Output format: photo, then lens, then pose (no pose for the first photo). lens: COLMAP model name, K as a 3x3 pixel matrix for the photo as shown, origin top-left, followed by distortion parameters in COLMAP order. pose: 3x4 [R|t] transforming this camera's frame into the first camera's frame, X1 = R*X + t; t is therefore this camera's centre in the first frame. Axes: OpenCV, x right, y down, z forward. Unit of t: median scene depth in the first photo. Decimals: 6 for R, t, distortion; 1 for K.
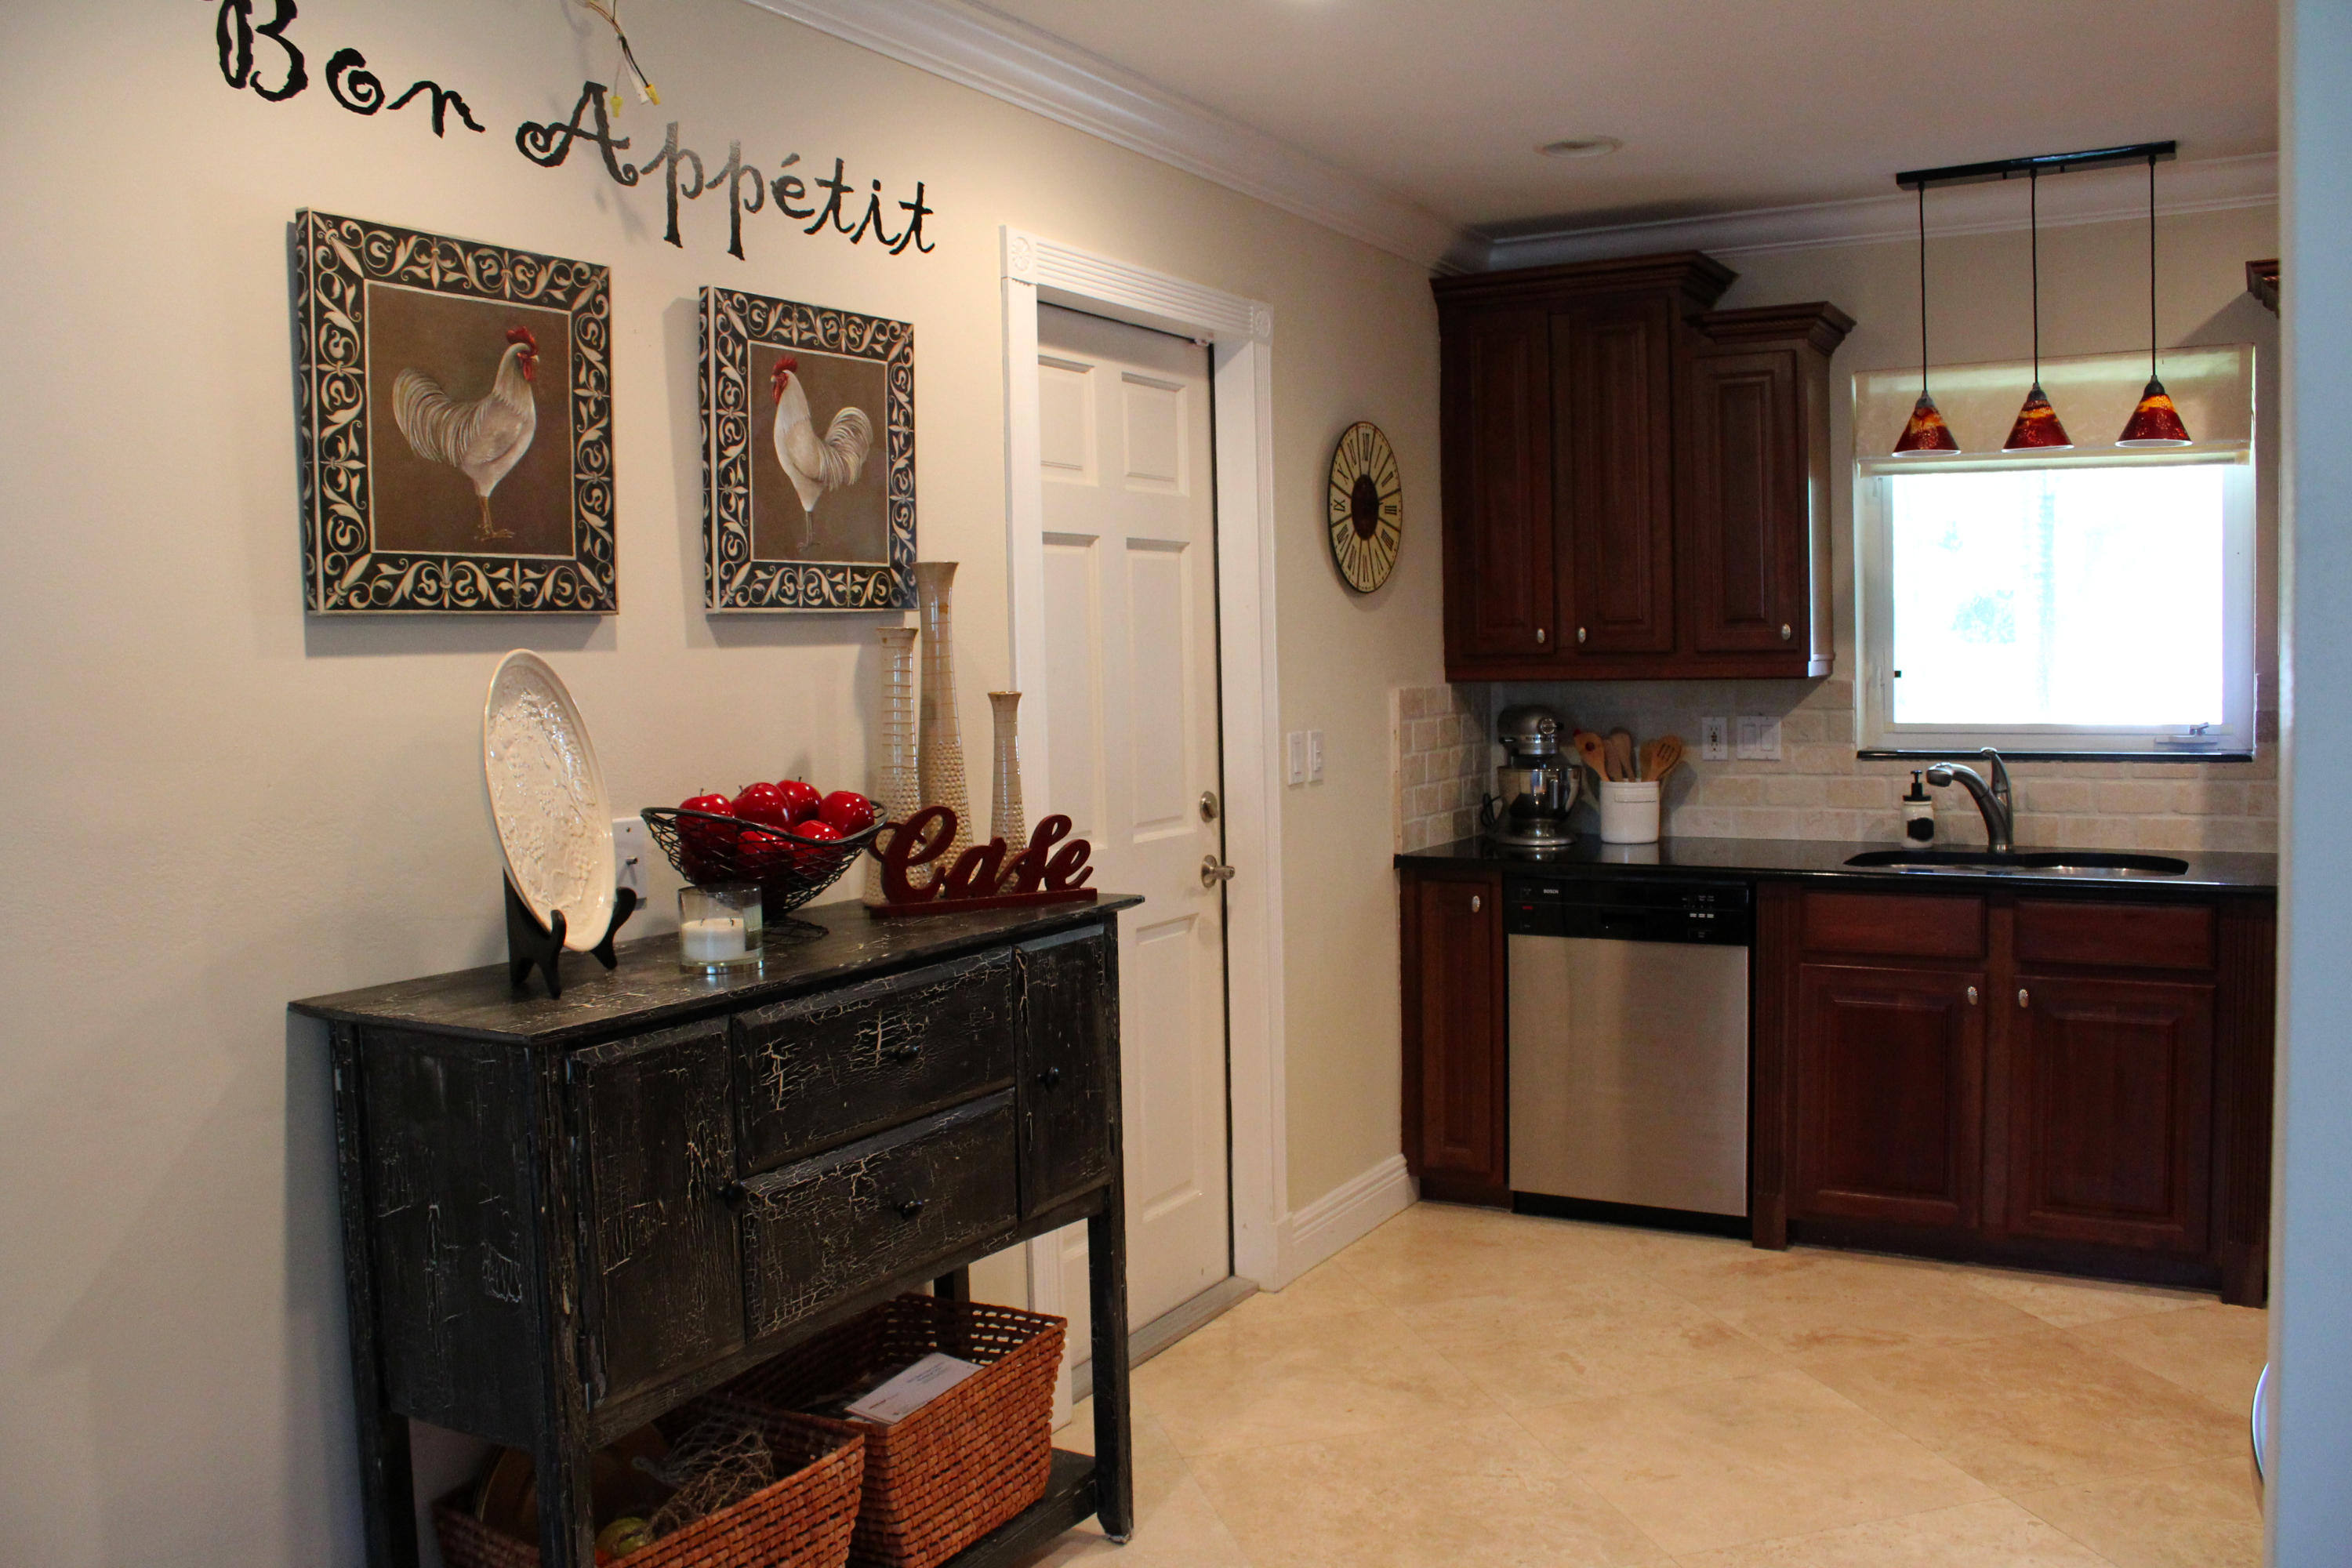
lens RADIAL K [[2001.5, 0, 1258.4], [0, 2001.5, 752.8], [0, 0, 1]] dist [-0.143937, 0.107080]
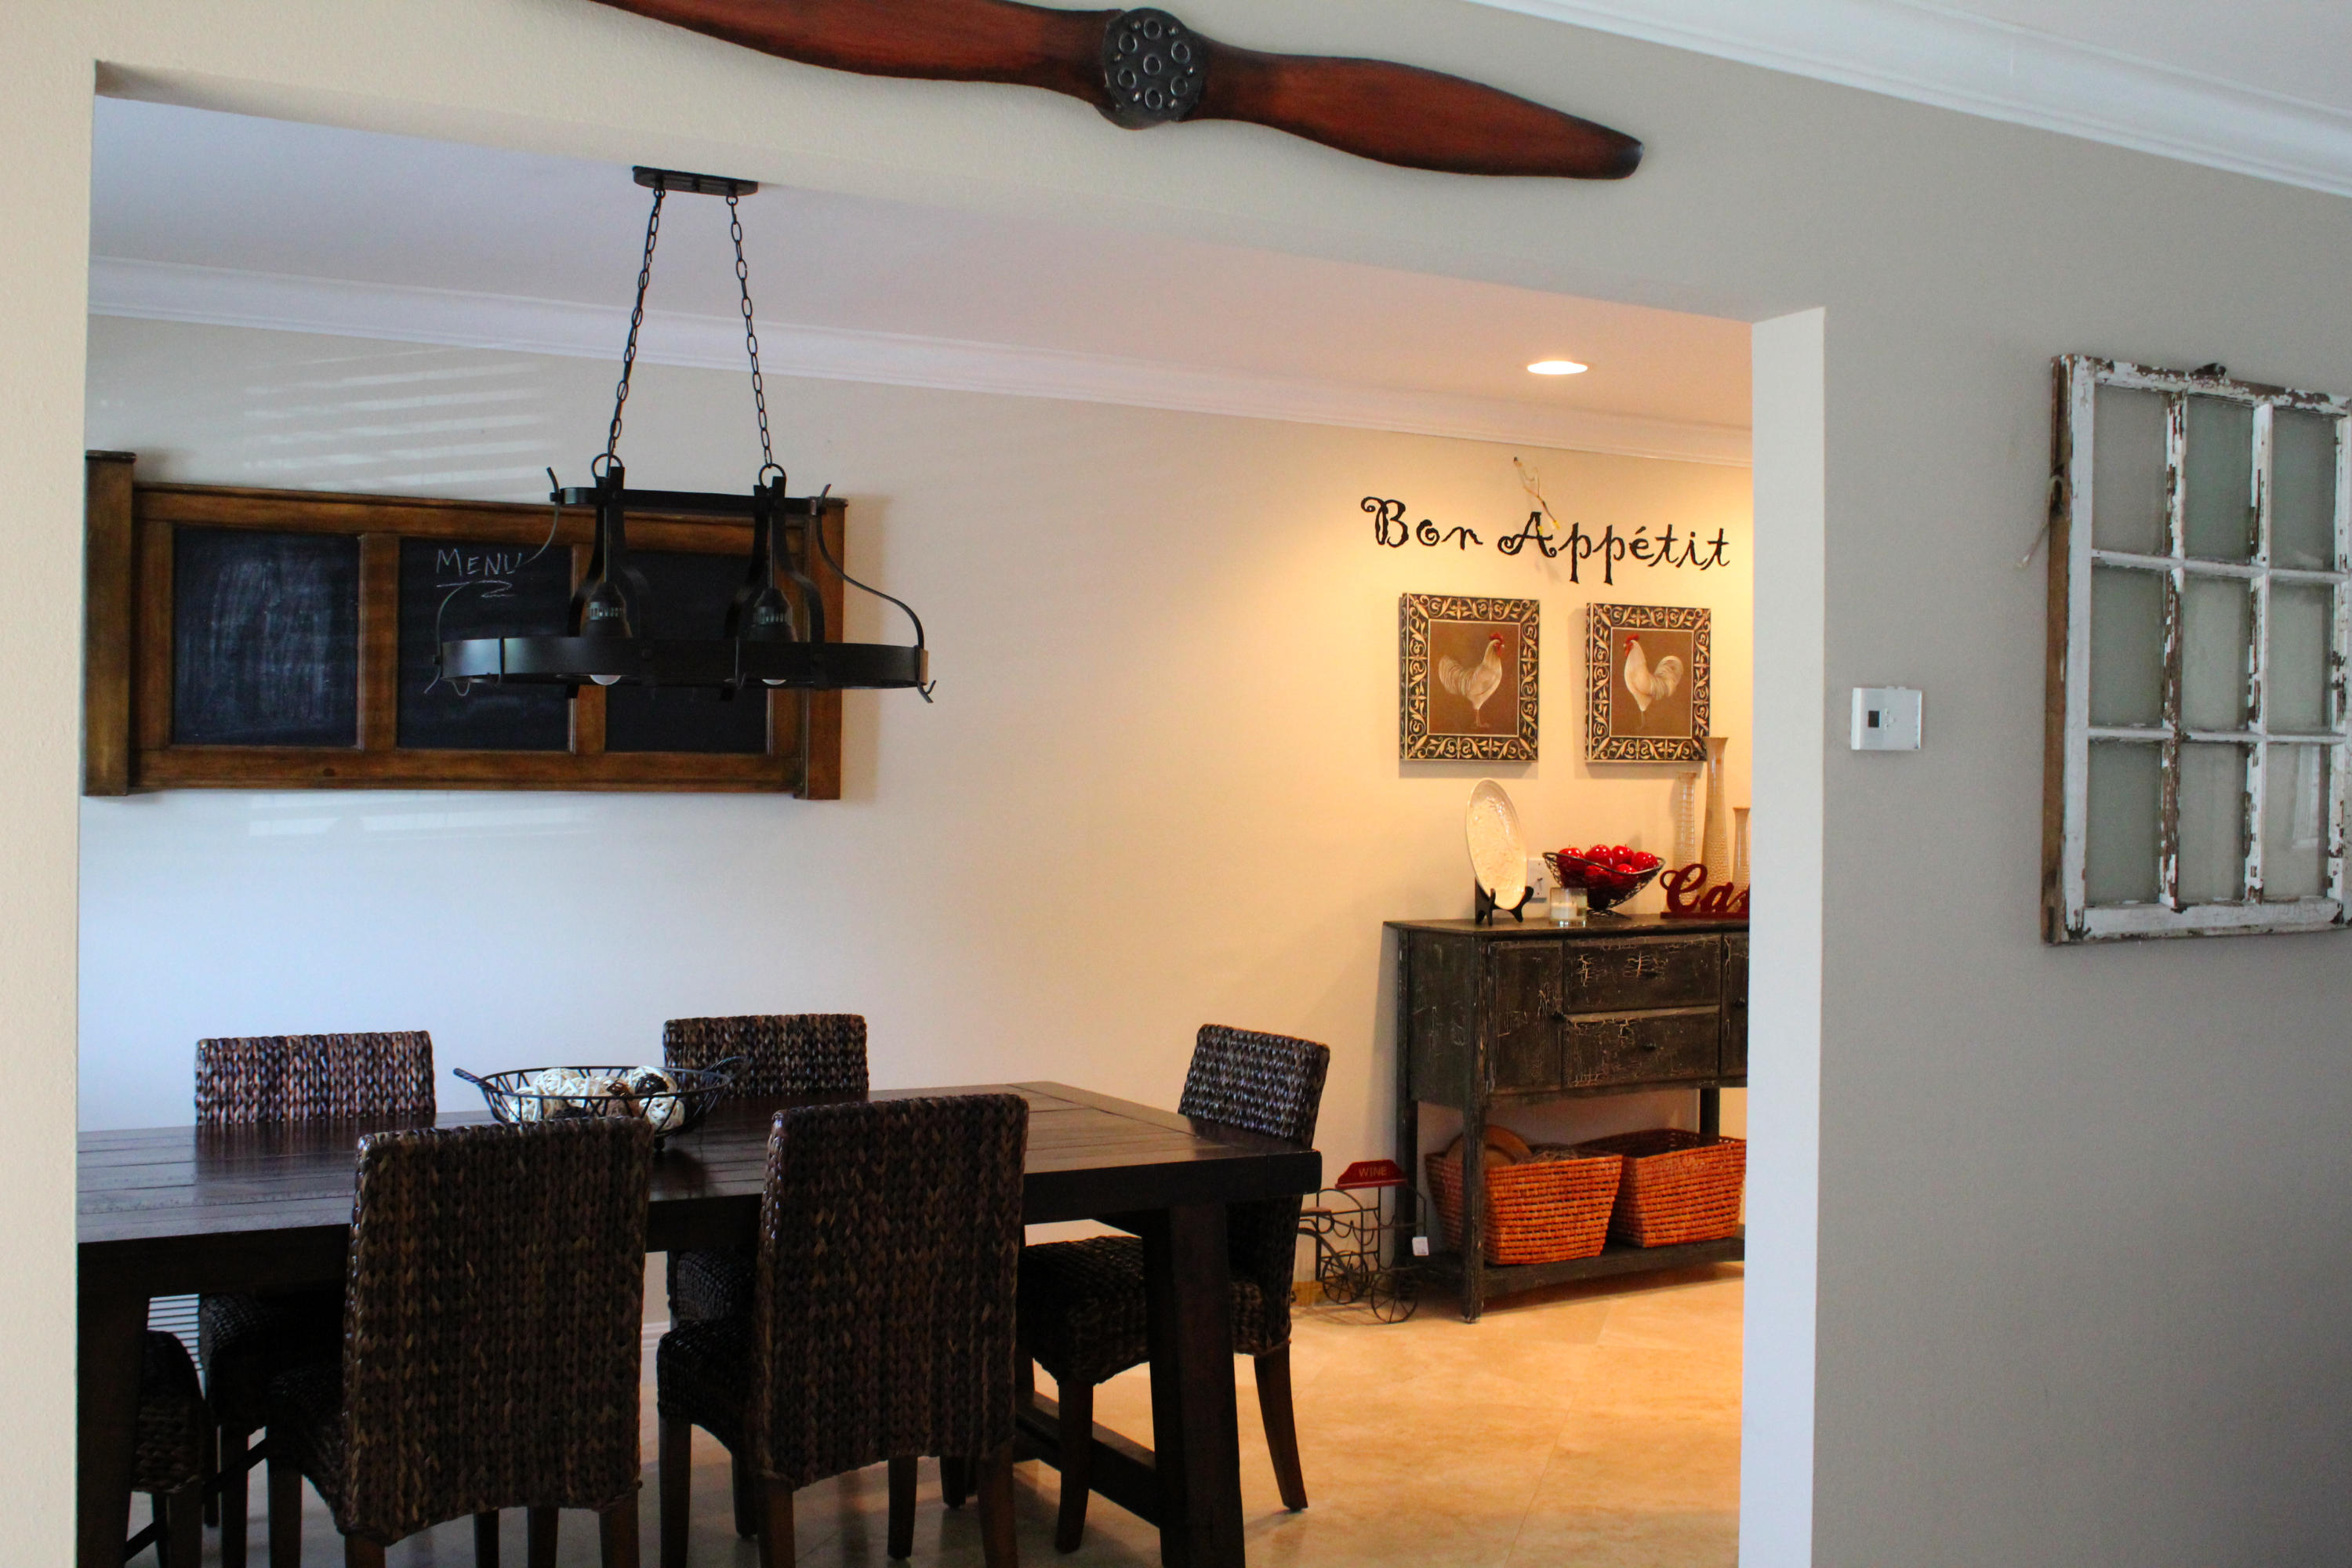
lens RADIAL K [[2551.3, 0, 1184.5], [0, 2551.3, 808.8], [0, 0, 1]] dist [-0.078423, 0.000000]
pose [[0.855679, 0.036238, -0.516237, 0.358126], [-0.054816, 0.998280, -0.020785, 0.027089], [0.514596, 0.046084, 0.856194, -0.720242]]
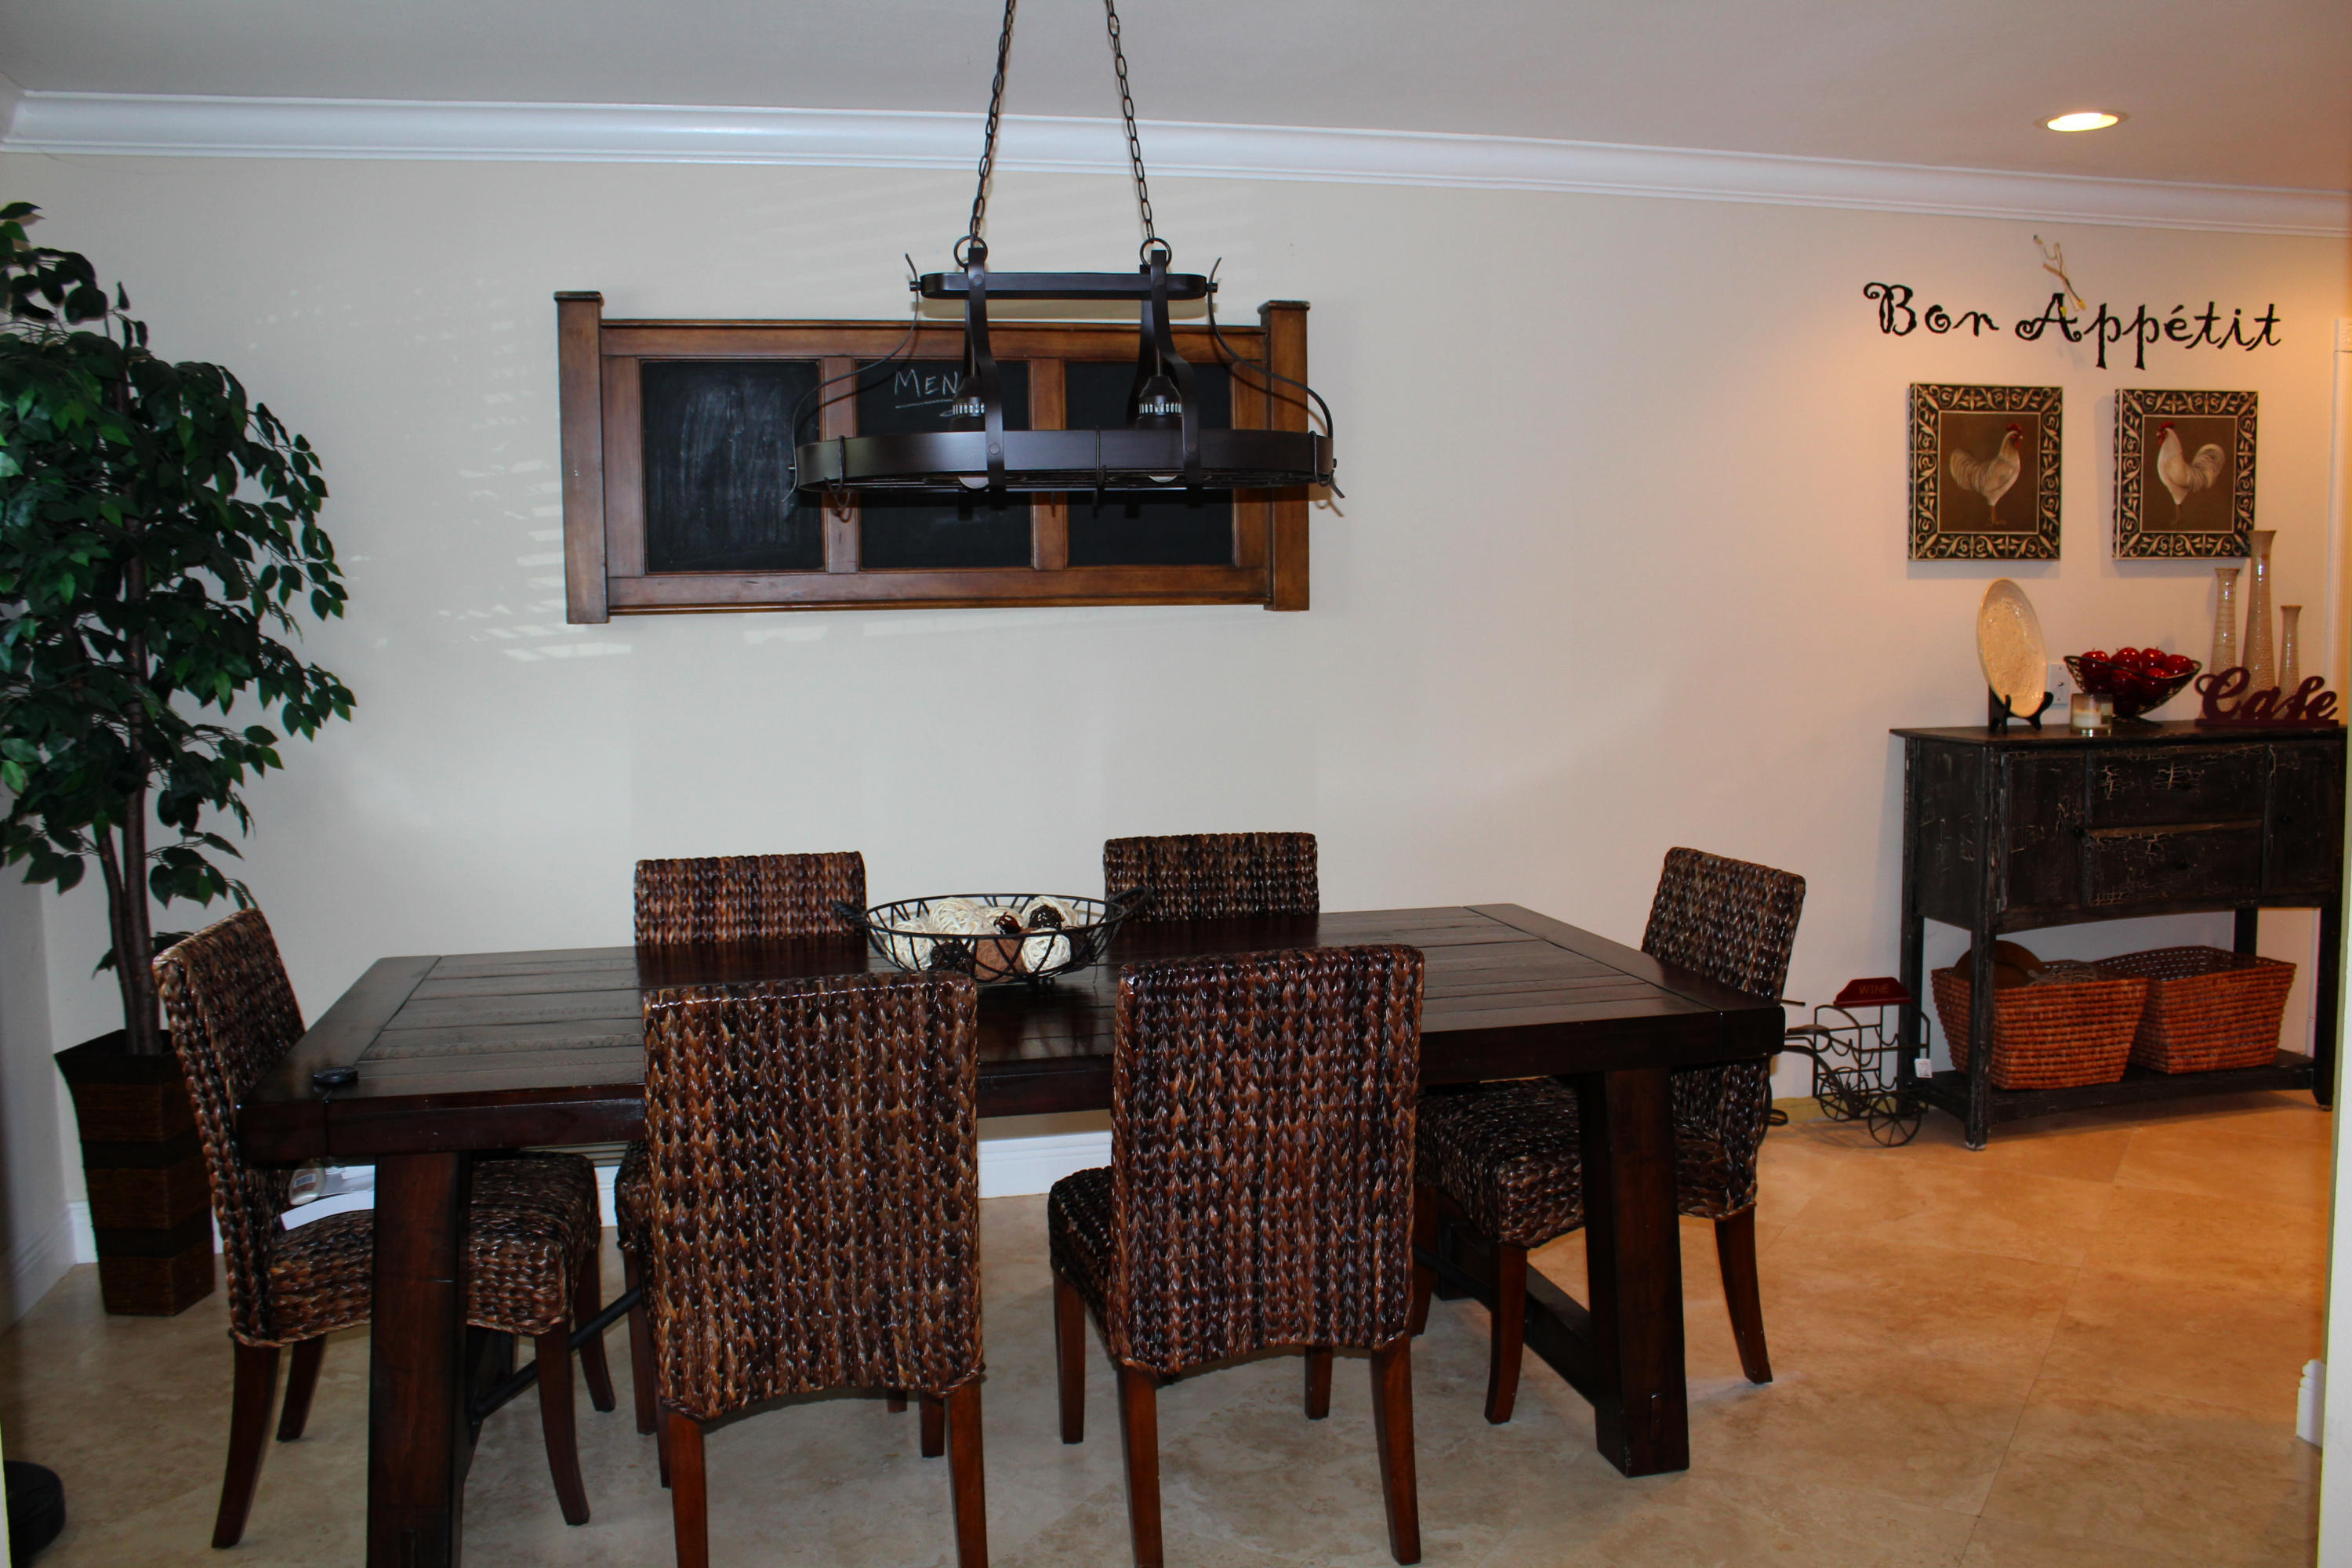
lens RADIAL K [[2001.5, 0, 1146.9], [0, 2001.5, 806.9], [0, 0, 1]] dist [-0.143937, 0.107080]
pose [[0.665720, 0.087193, -0.741090, 0.254943], [-0.038028, 0.995823, 0.083003, 0.023718], [0.745232, -0.027074, 0.666255, -0.476413]]
